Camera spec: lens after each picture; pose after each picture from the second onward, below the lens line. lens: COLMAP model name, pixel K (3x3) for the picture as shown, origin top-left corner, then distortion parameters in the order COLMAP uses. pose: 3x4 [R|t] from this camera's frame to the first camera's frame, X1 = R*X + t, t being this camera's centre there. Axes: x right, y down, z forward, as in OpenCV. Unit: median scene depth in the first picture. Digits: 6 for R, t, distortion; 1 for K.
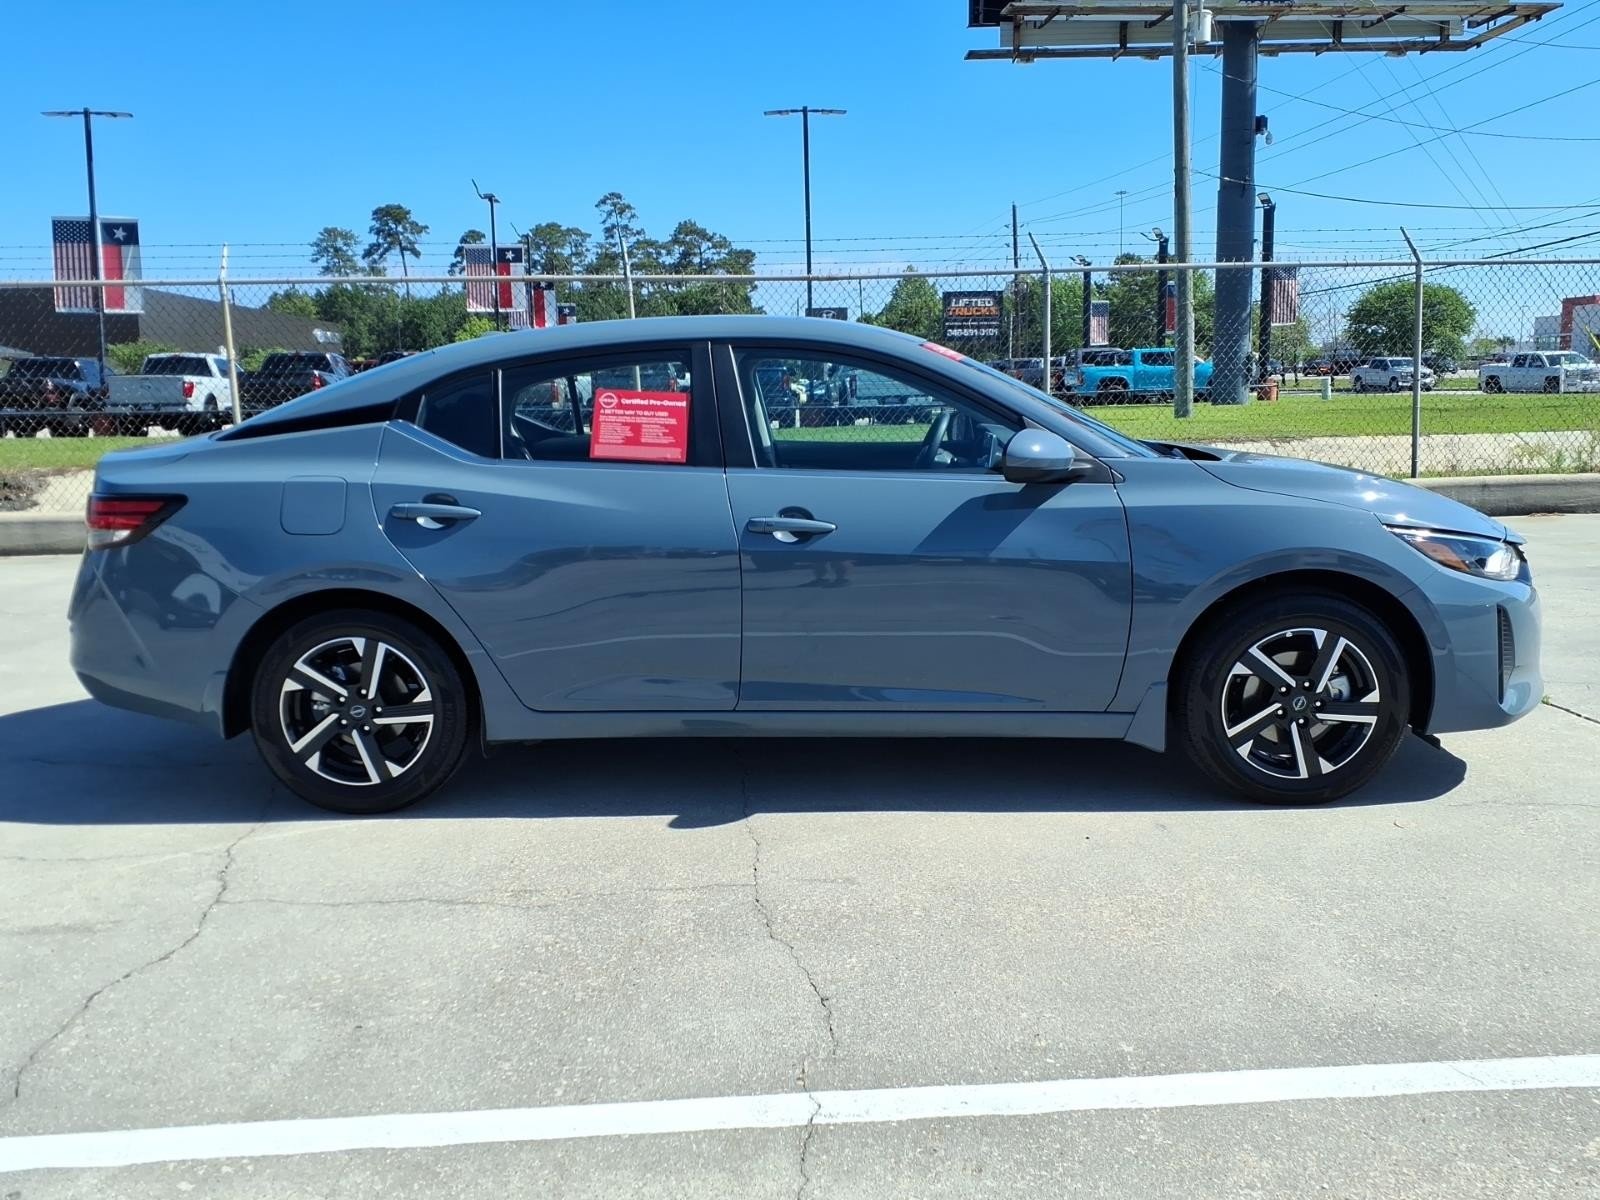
lens RADIAL K [[1337.7, 0, 800.0], [0, 1337.7, 600.0], [0, 0, 1]] dist [0.077152, -0.081043]
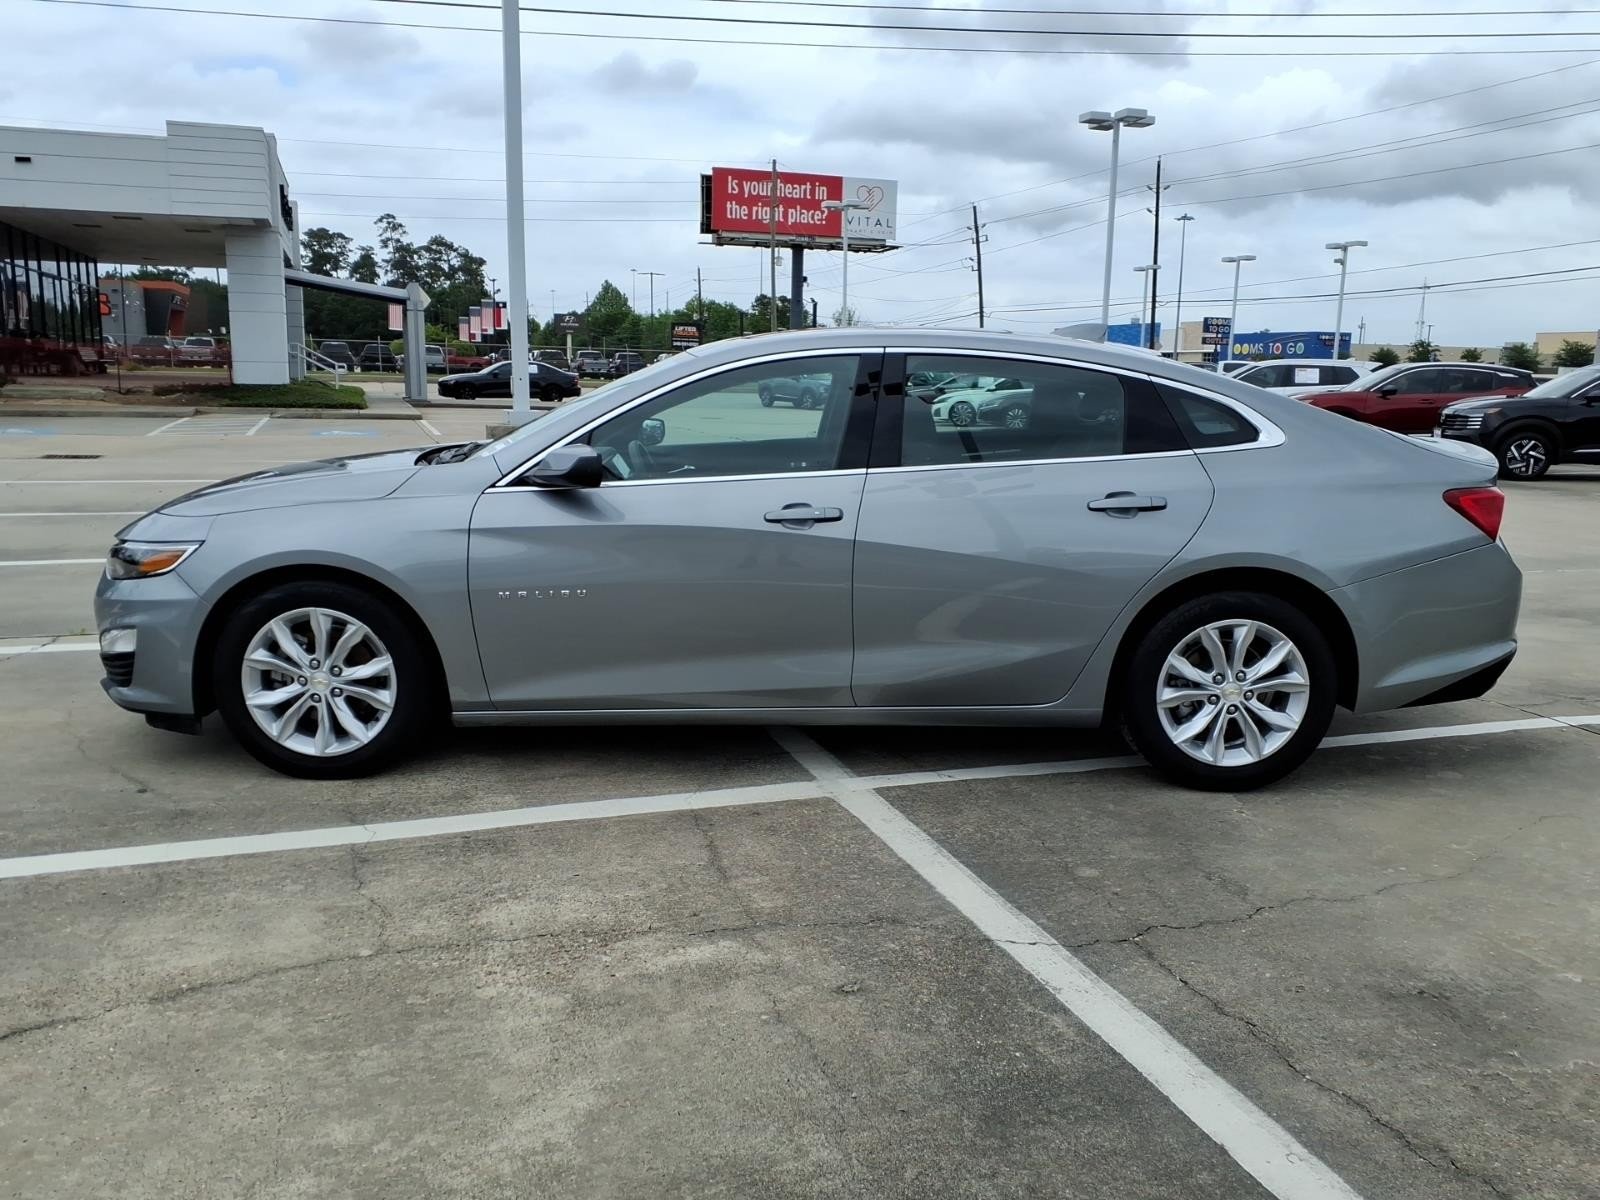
lens RADIAL K [[1299.5, 0, 800.0], [0, 1299.5, 600.0], [0, 0, 1]] dist [0.119405, -0.236730]
pose [[0.967011, -0.005748, 0.254671, -0.079211], [0.002500, 0.999911, 0.013073, 0.060112], [-0.254724, -0.012005, 0.966939, -0.354790]]
